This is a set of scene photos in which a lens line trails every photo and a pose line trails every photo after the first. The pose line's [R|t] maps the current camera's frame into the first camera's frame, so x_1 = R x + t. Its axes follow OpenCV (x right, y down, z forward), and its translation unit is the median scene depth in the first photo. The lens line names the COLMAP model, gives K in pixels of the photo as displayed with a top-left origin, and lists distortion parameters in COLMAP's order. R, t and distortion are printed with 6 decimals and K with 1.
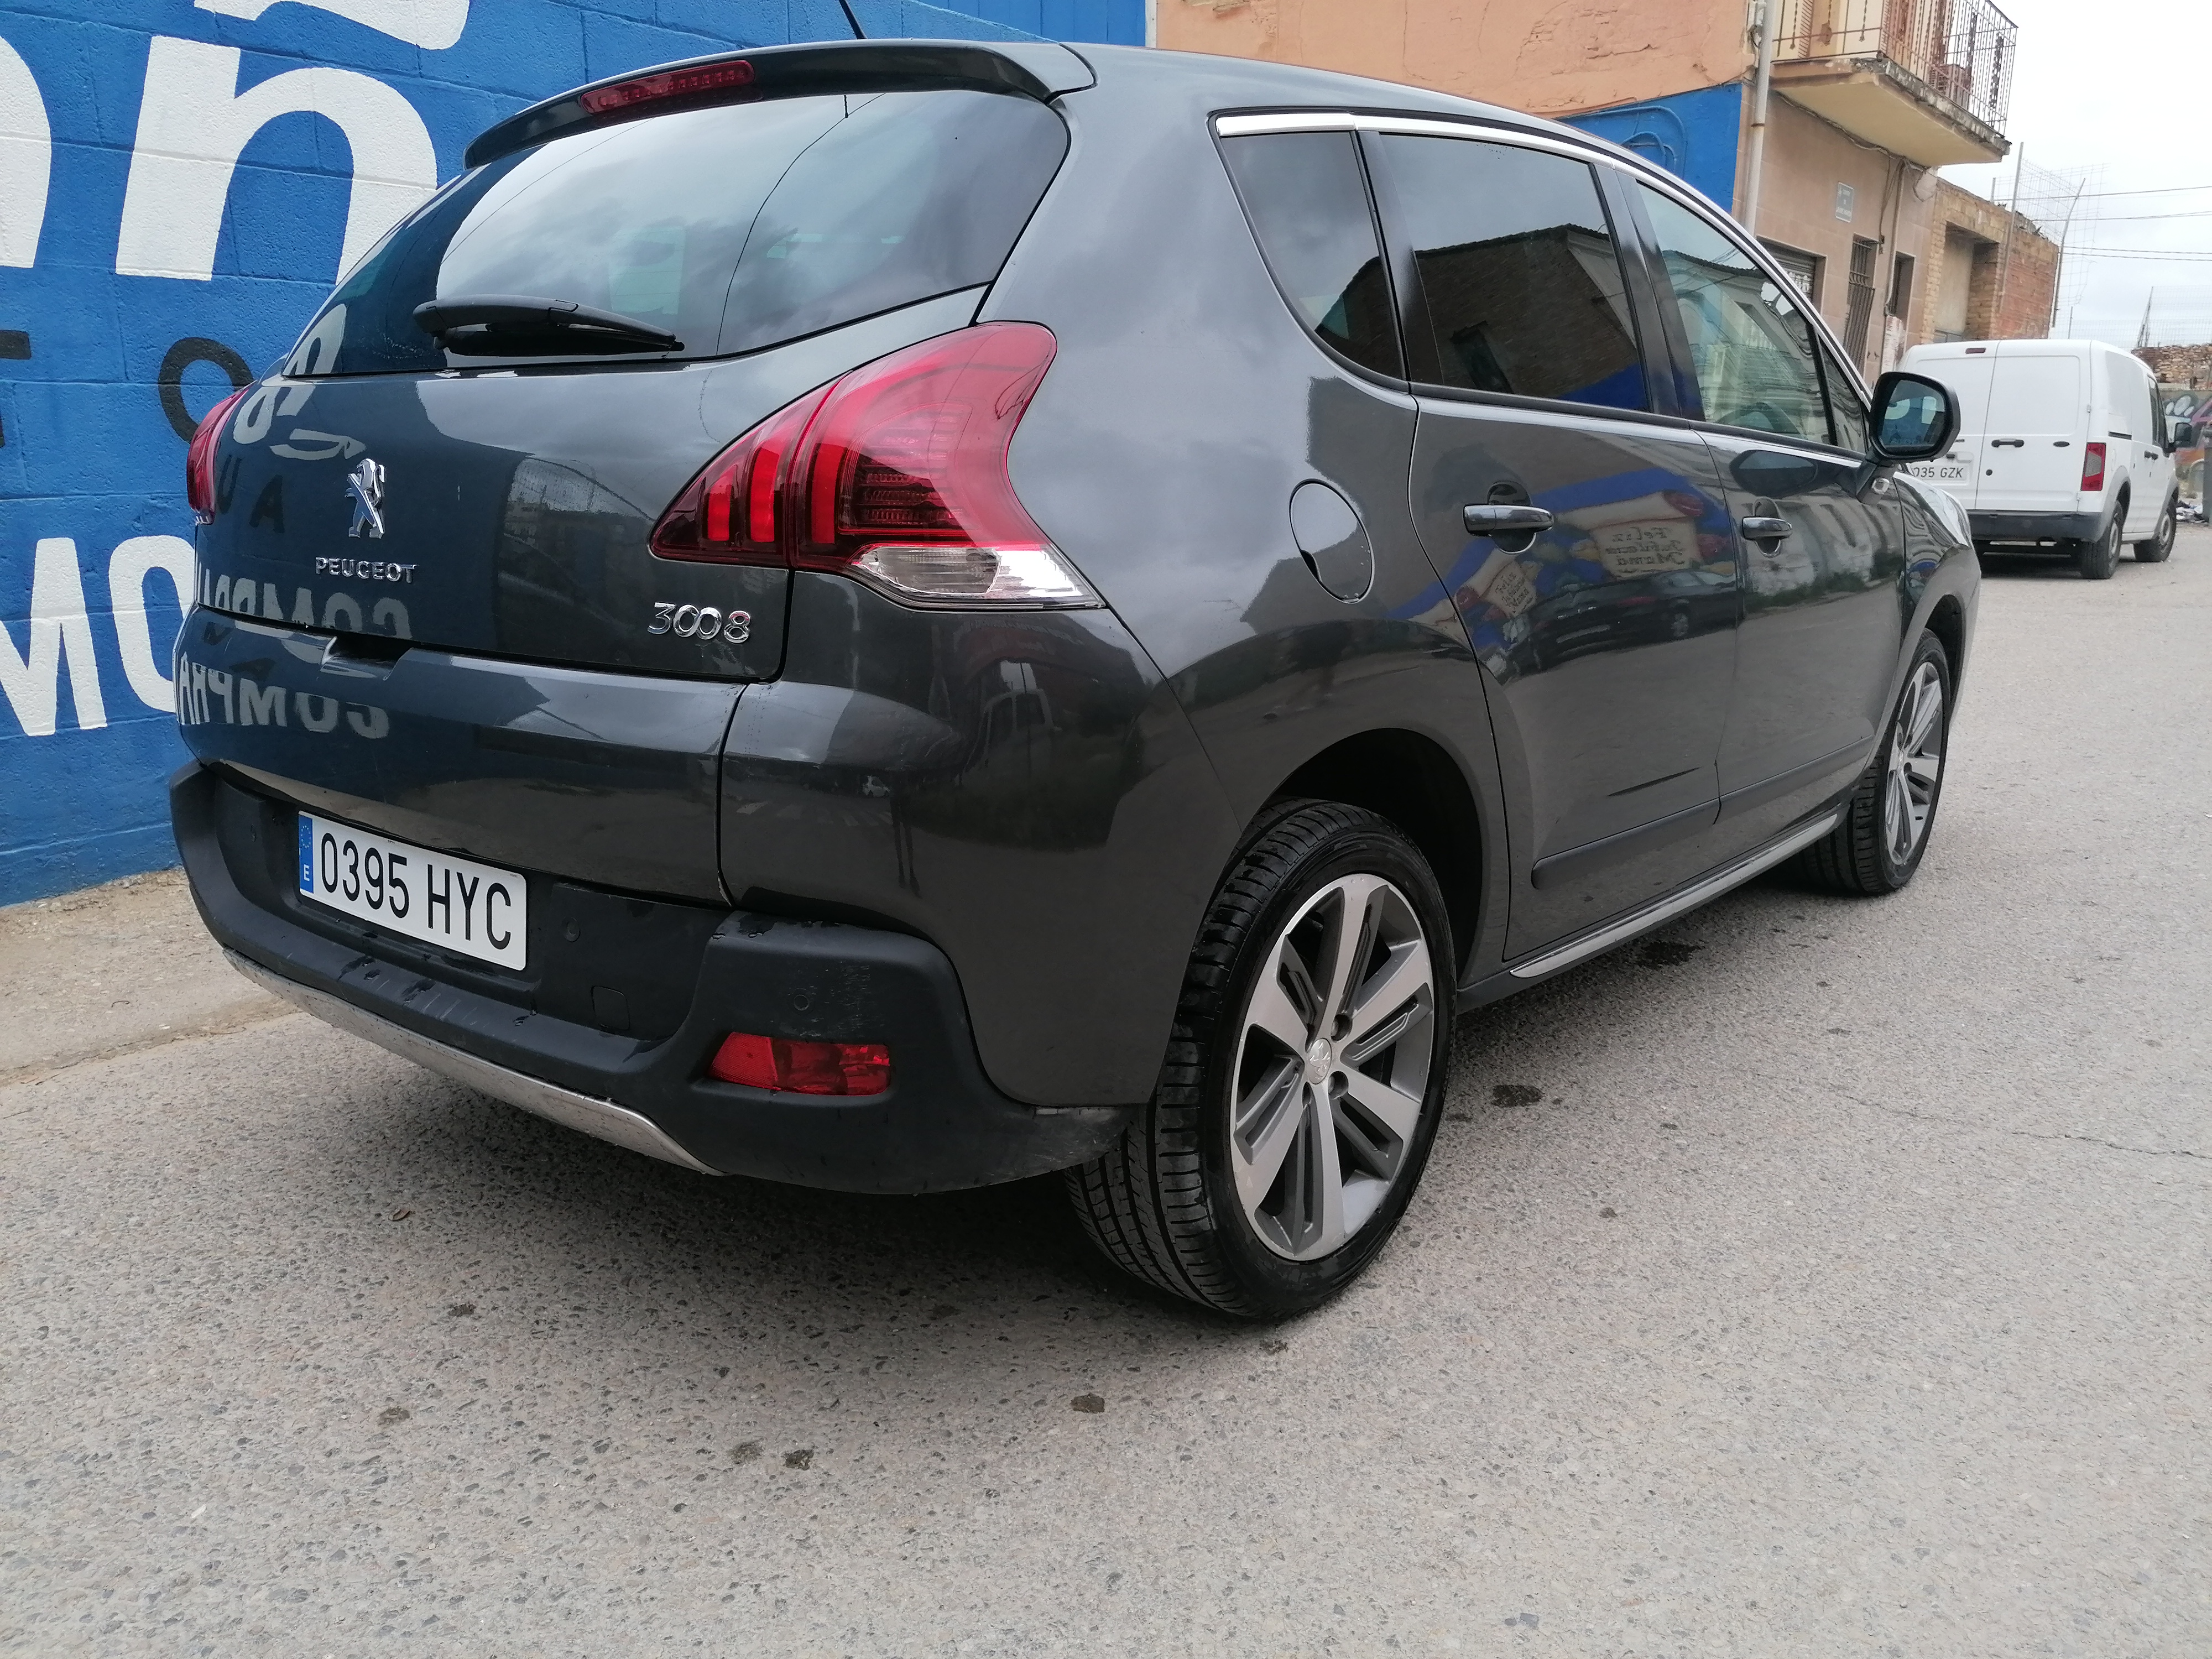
lens RADIAL K [[1670.7, 0, 1109.4], [0, 1670.7, 826.4], [0, 0, 1]] dist [0.077651, -0.103769]
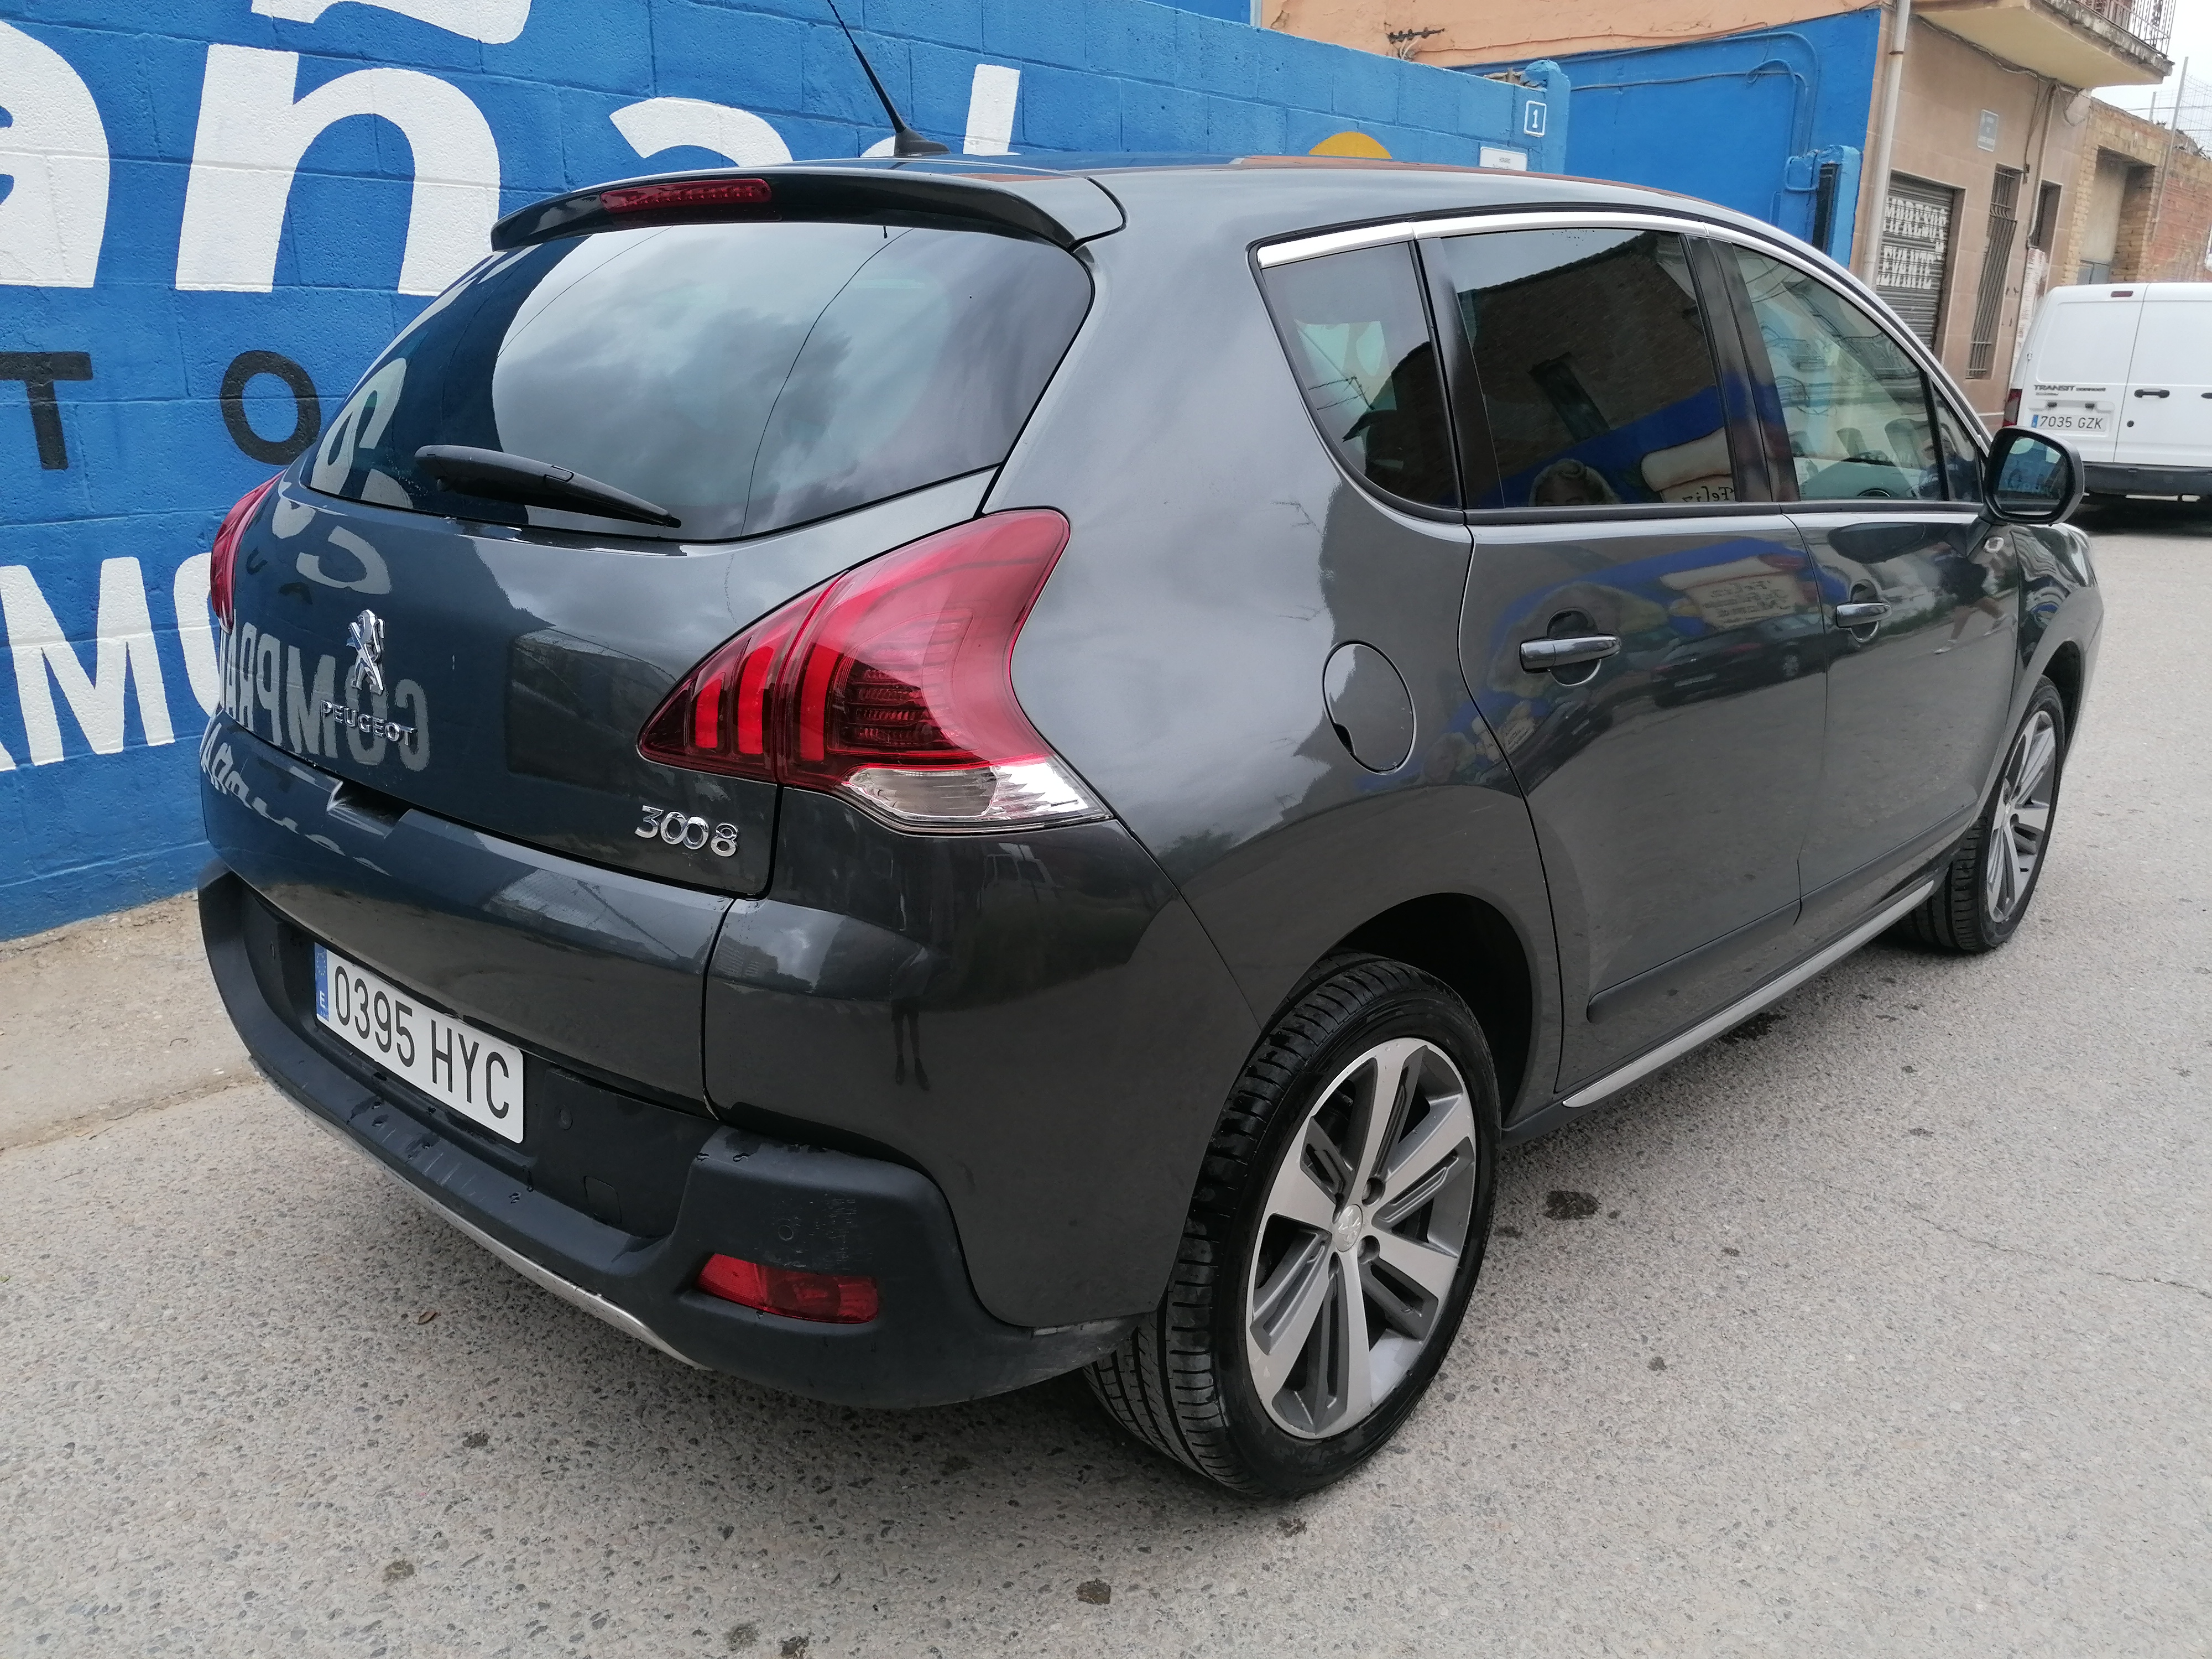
lens RADIAL K [[1672.3, 0, 1111.5], [0, 1672.3, 822.2], [0, 0, 1]] dist [0.081538, -0.115243]
pose [[0.998203, 0.022029, -0.055728, 0.036876], [-0.019087, 0.998424, 0.052785, -0.133276], [0.056803, -0.051626, 0.997050, 0.044964]]
